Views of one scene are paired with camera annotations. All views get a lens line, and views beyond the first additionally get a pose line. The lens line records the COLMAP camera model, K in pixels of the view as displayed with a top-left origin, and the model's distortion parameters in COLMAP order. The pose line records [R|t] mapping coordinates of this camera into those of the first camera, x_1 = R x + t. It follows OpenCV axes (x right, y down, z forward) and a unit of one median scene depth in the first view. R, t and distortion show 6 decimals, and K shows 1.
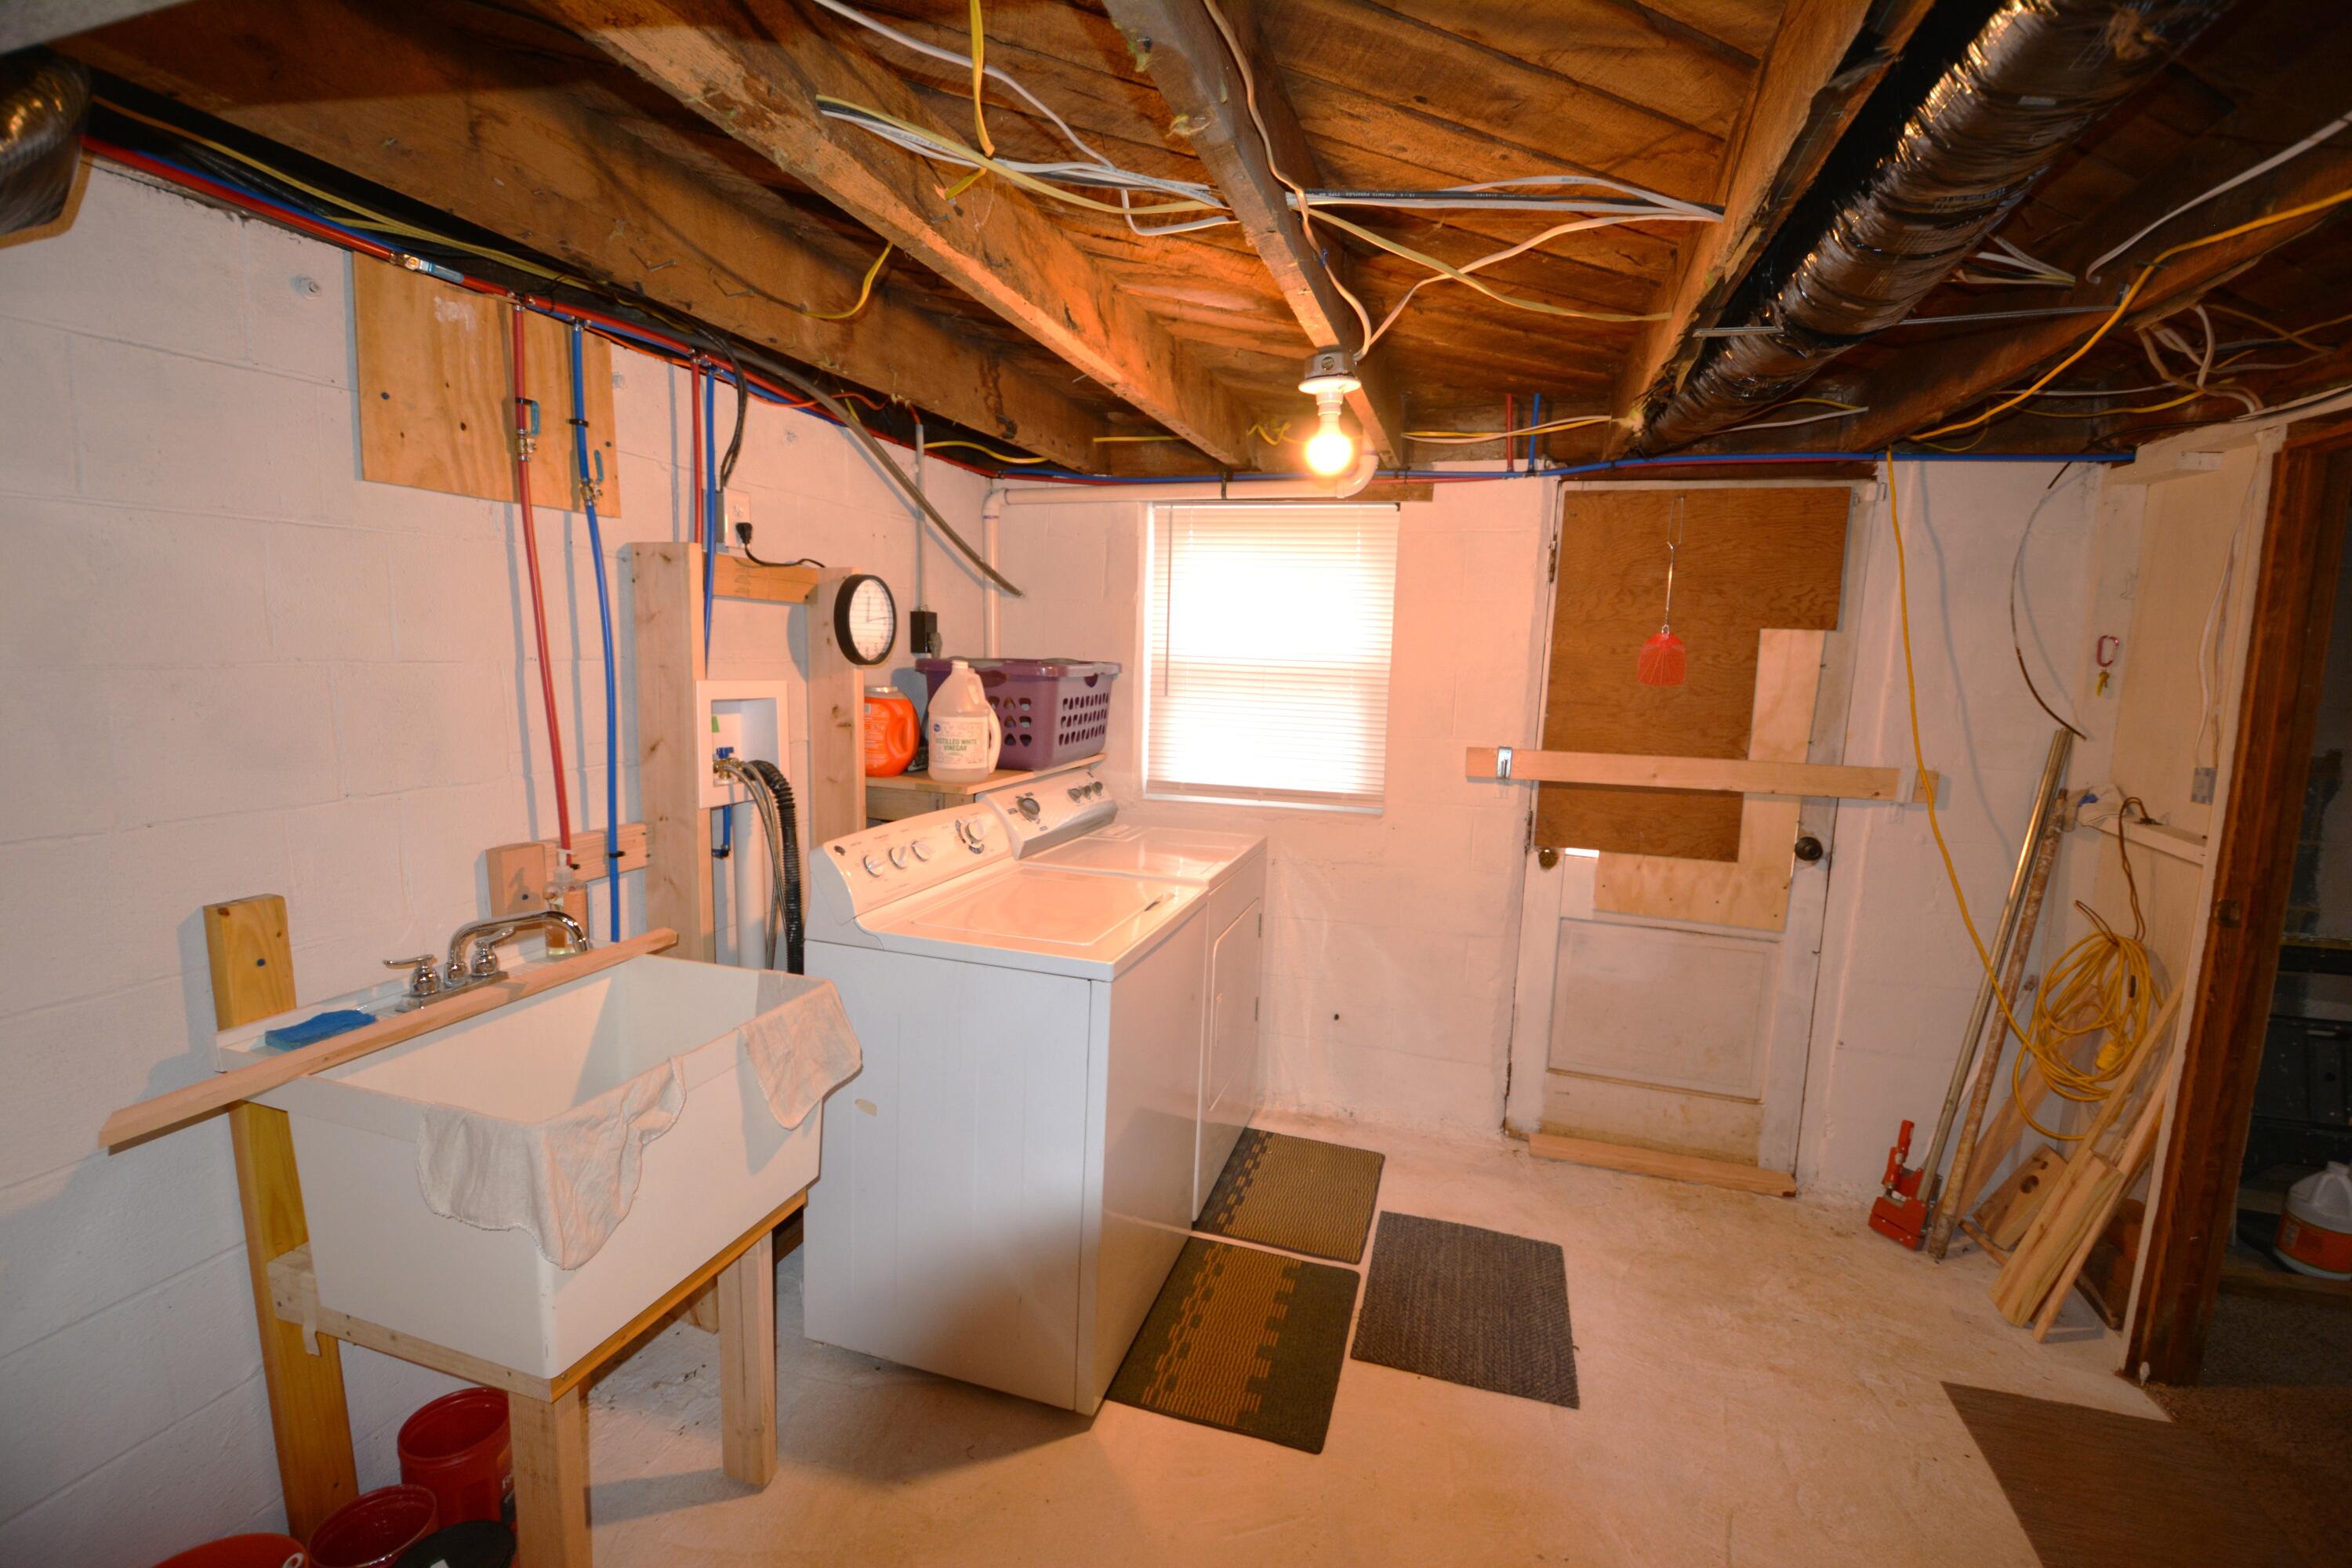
lens RADIAL K [[1068.0, 0, 1137.7], [0, 1068.0, 782.0], [0, 0, 1]] dist [0.001091, -0.017915]
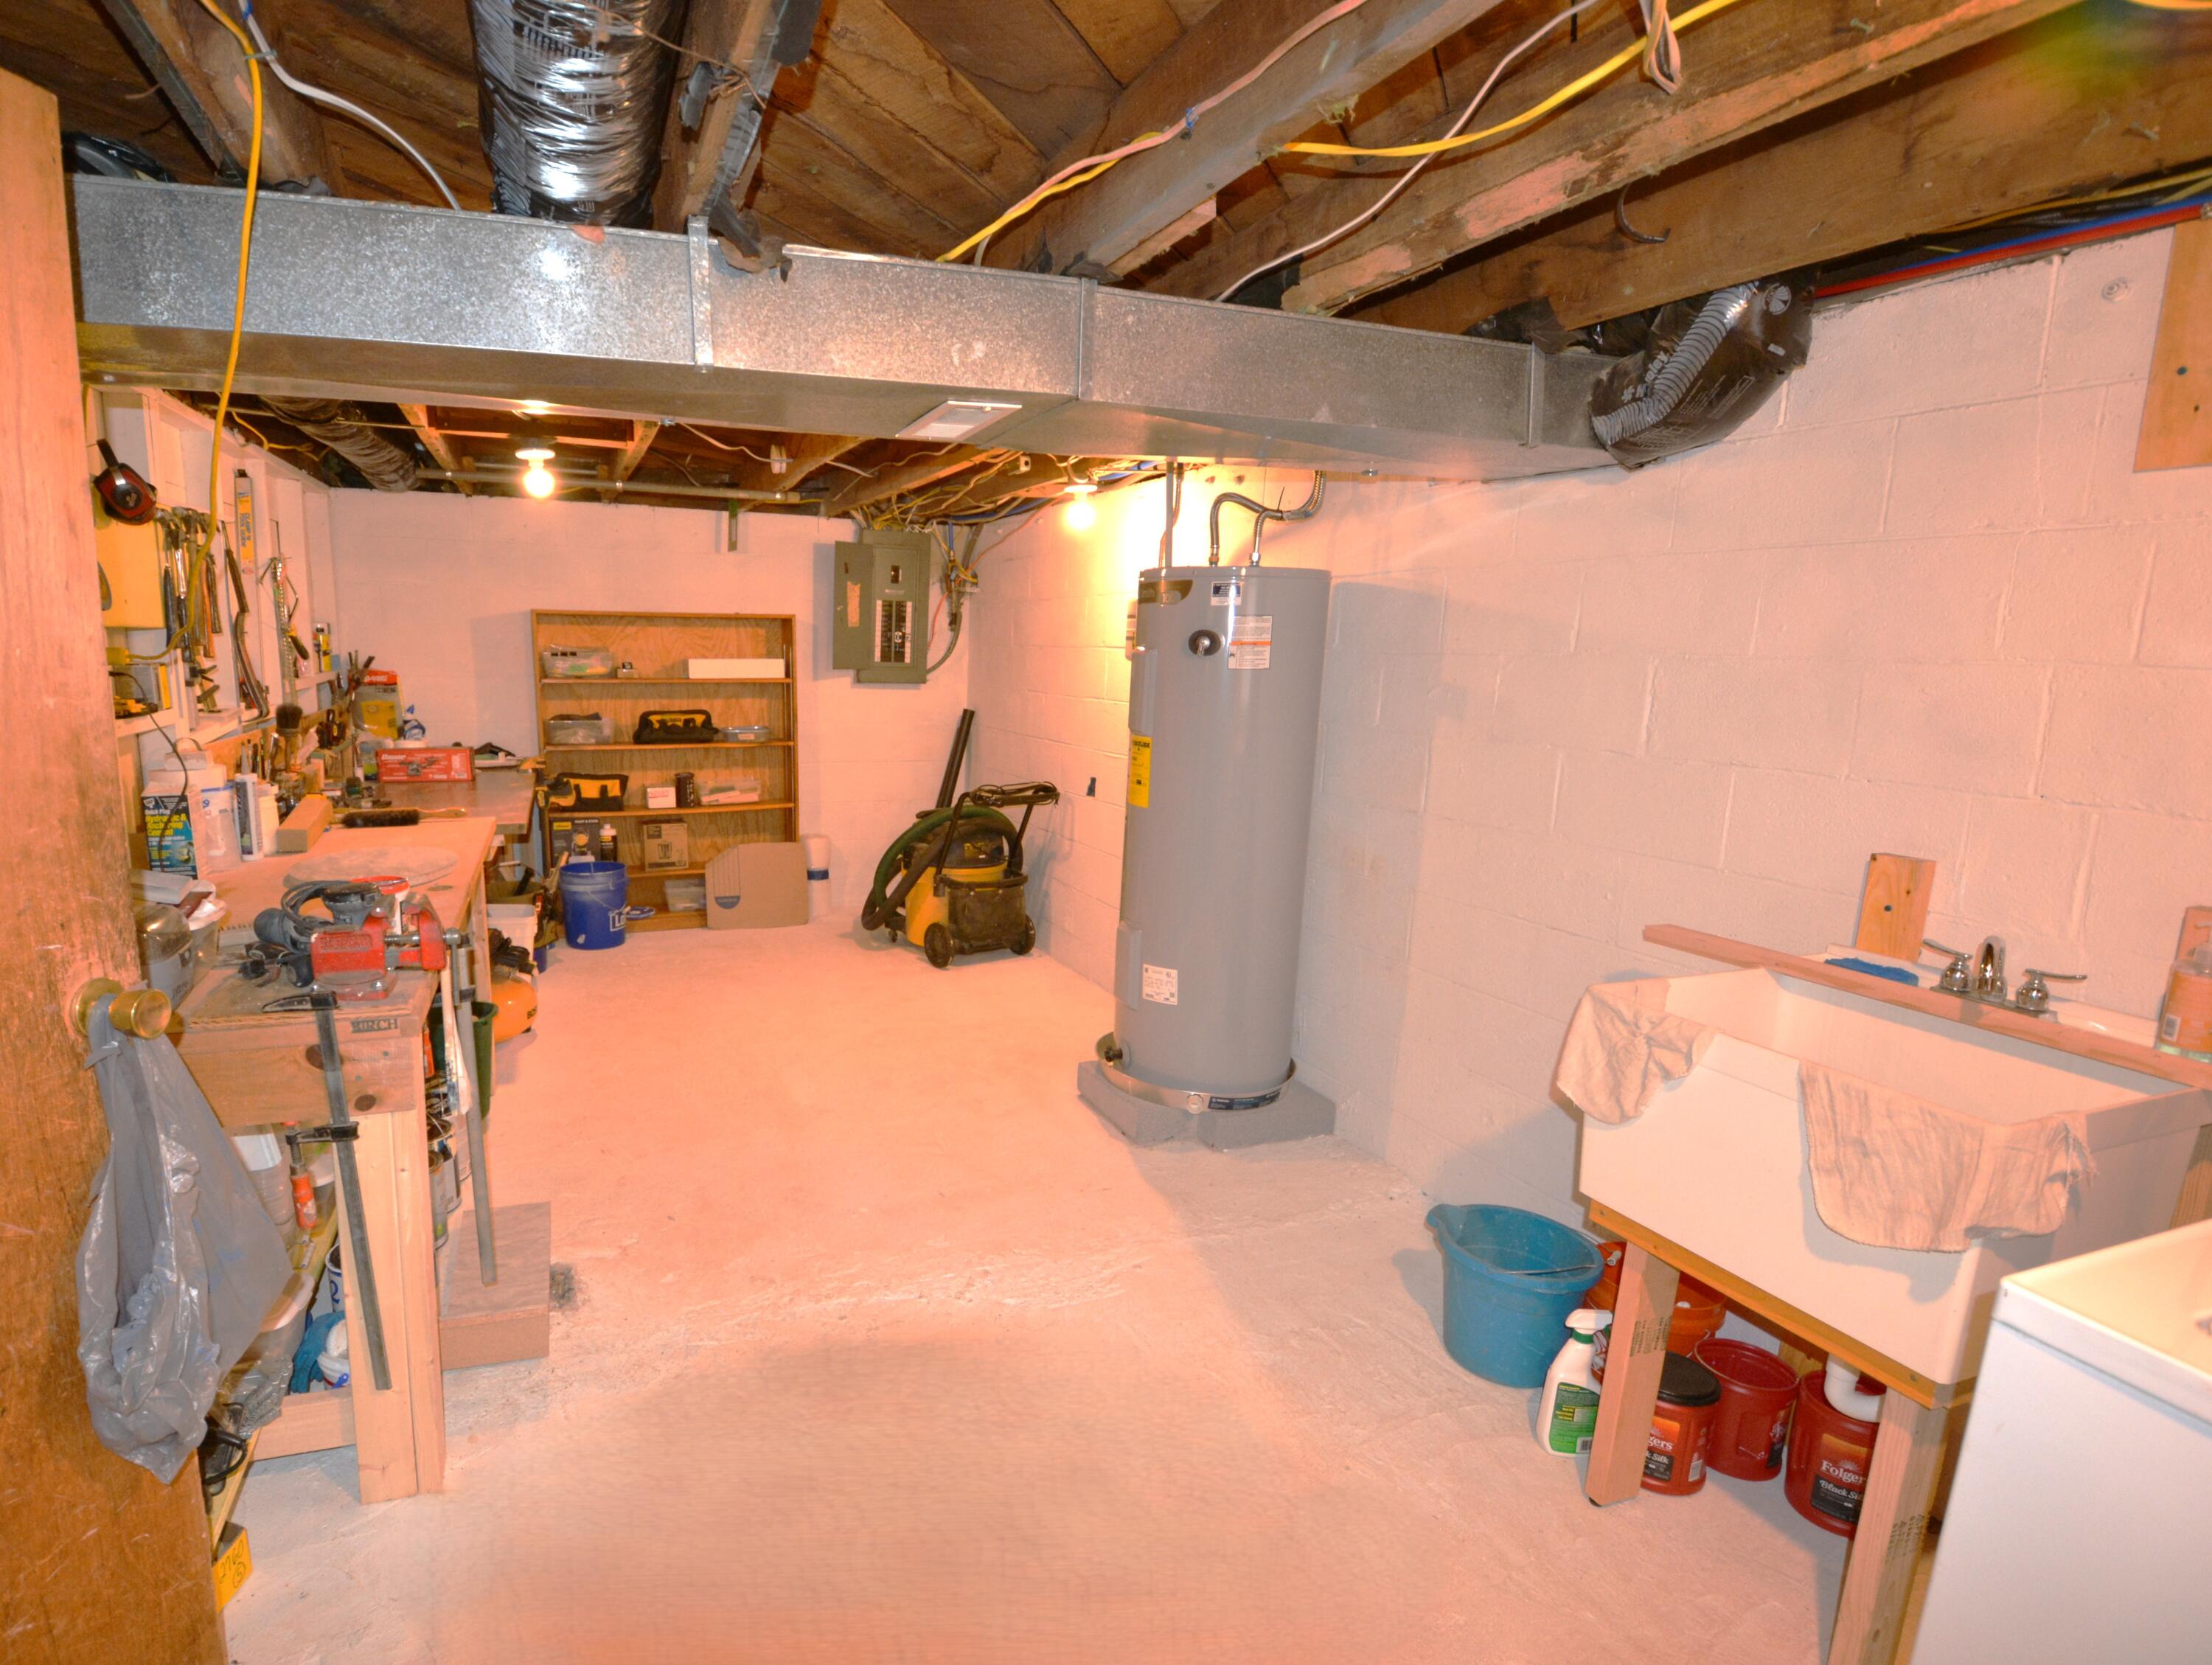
lens RADIAL K [[1150.8, 0, 915.1], [0, 1150.8, 866.3], [0, 0, 1]] dist [0.001814, -0.018750]
pose [[-0.811210, 0.067421, -0.580856, 0.587137], [-0.116294, 0.954888, 0.273248, -0.073332], [0.573075, 0.289211, -0.766774, 0.966611]]
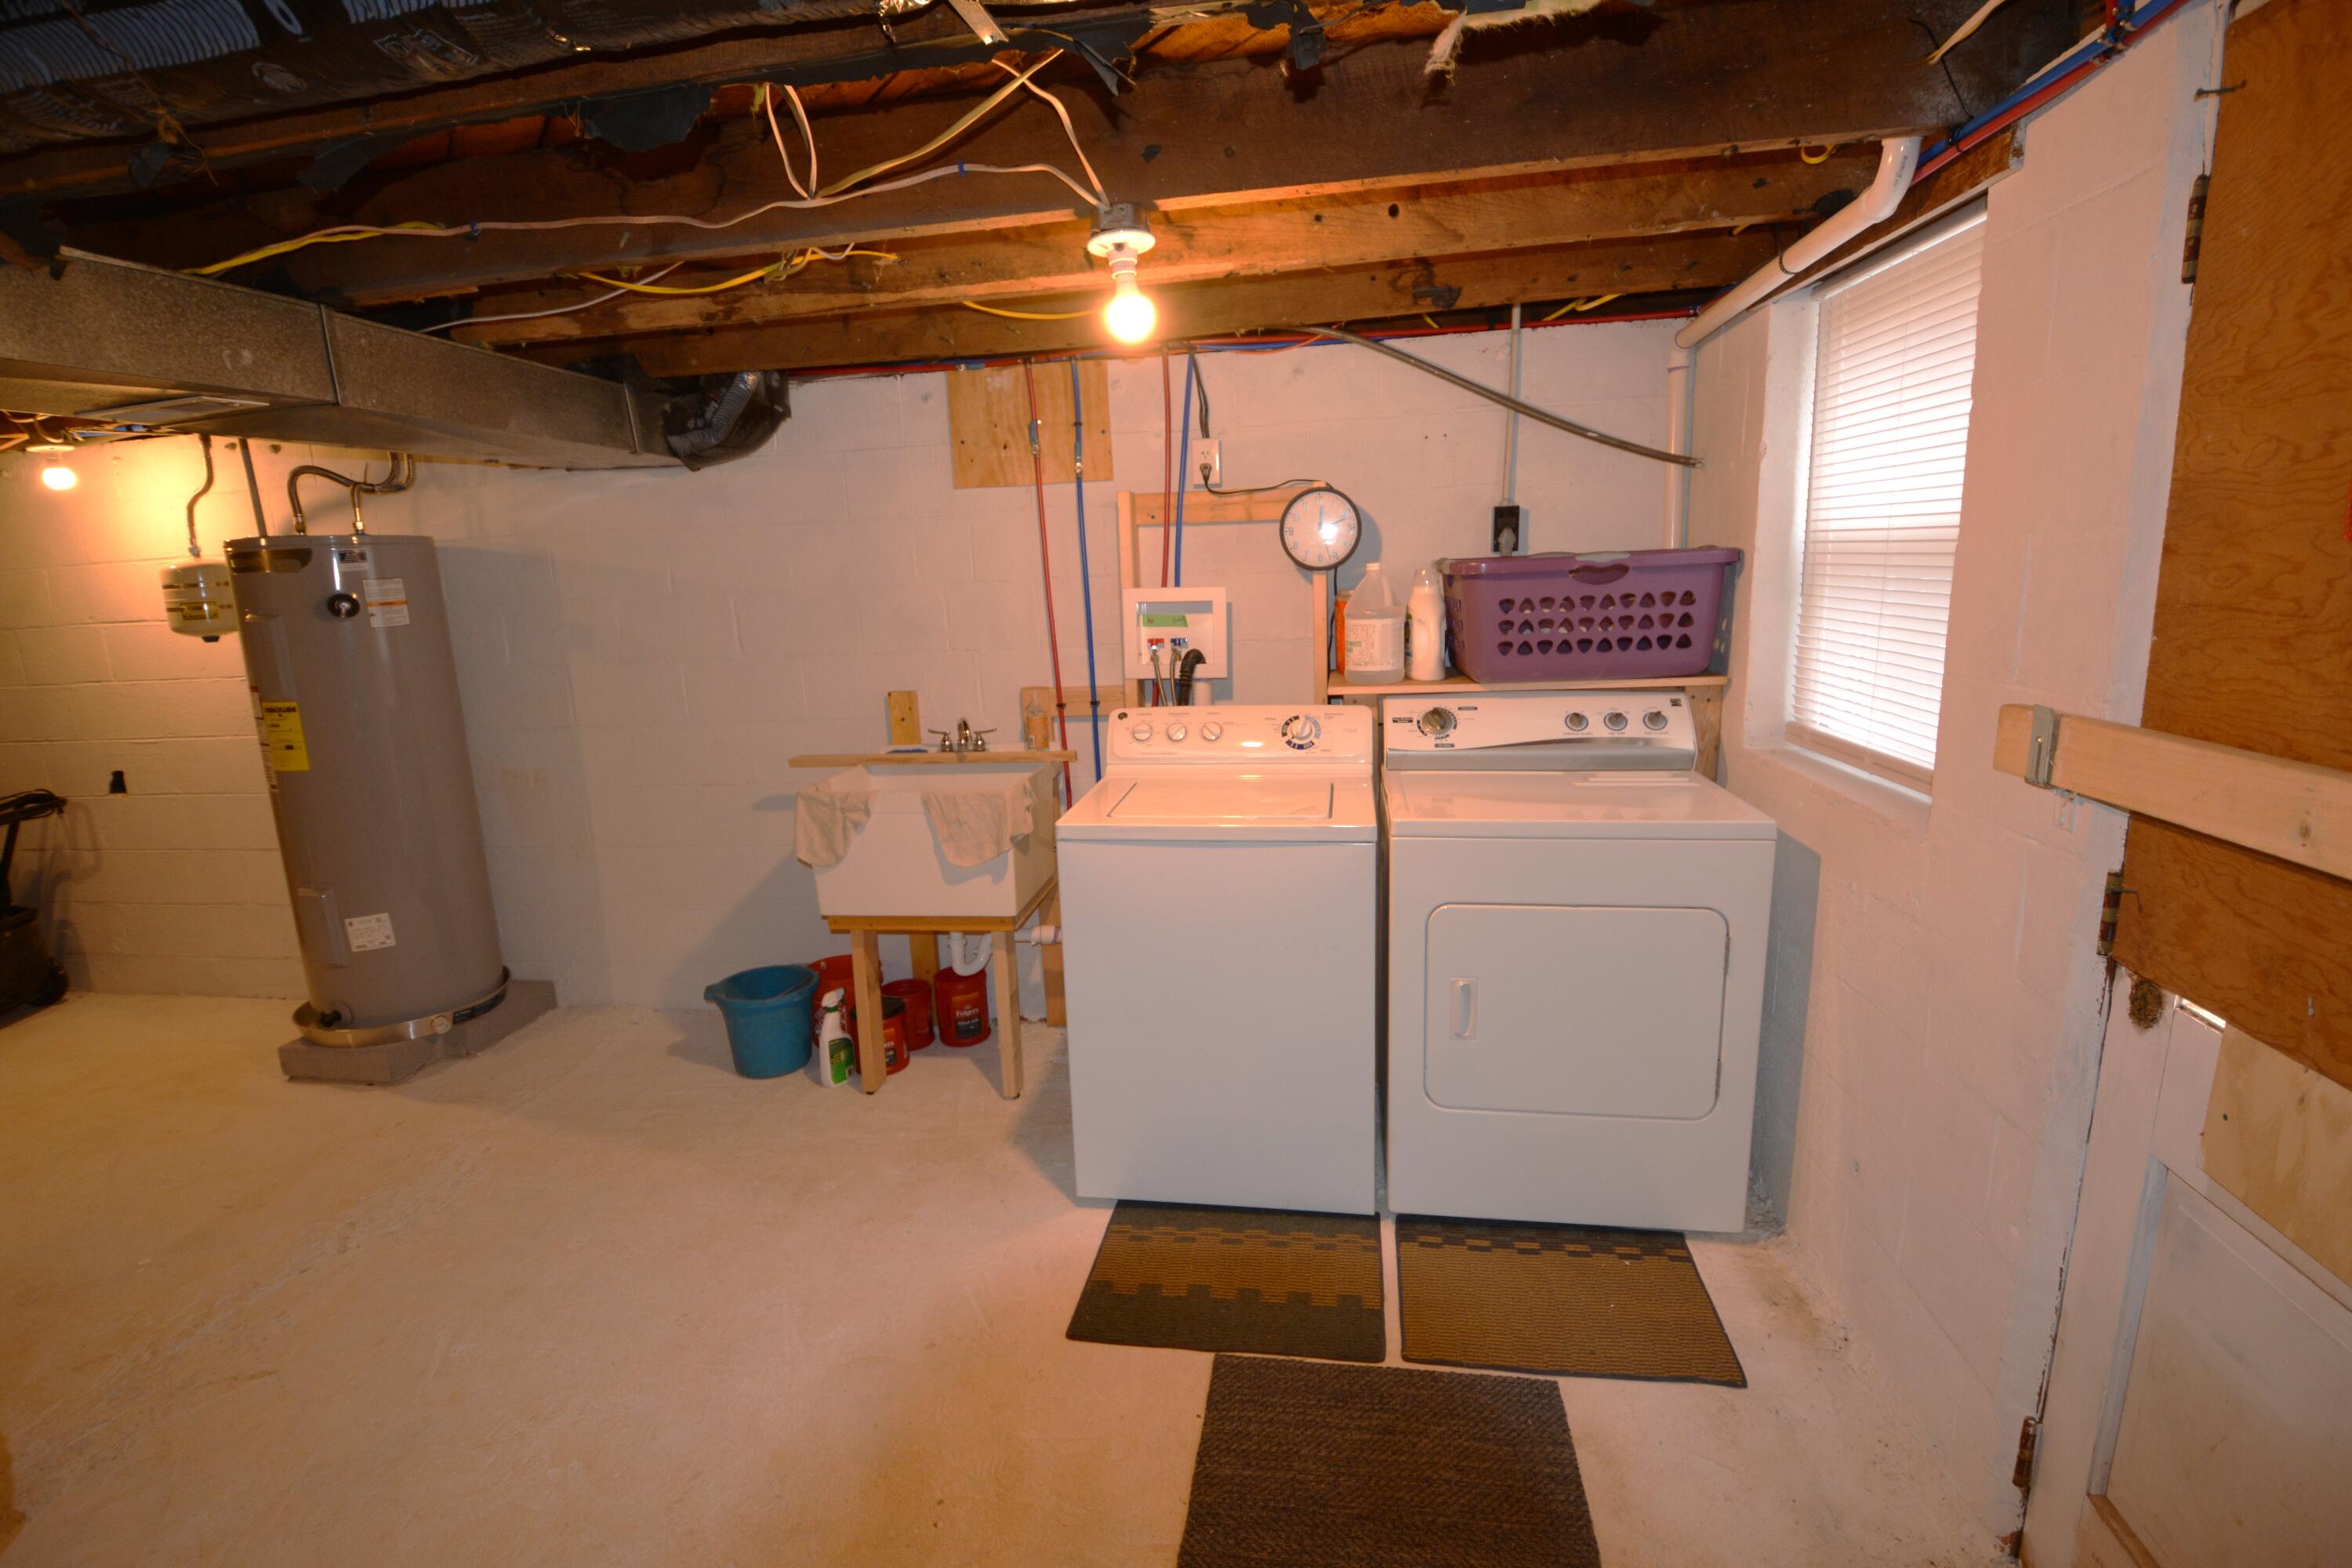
lens RADIAL K [[1068.0, 0, 1137.7], [0, 1068.0, 782.0], [0, 0, 1]] dist [0.001091, -0.017915]
pose [[0.129413, 0.159496, -0.978679, 1.050317], [-0.080914, 0.985386, 0.149890, -0.055537], [0.988284, 0.059792, 0.140427, 0.847142]]
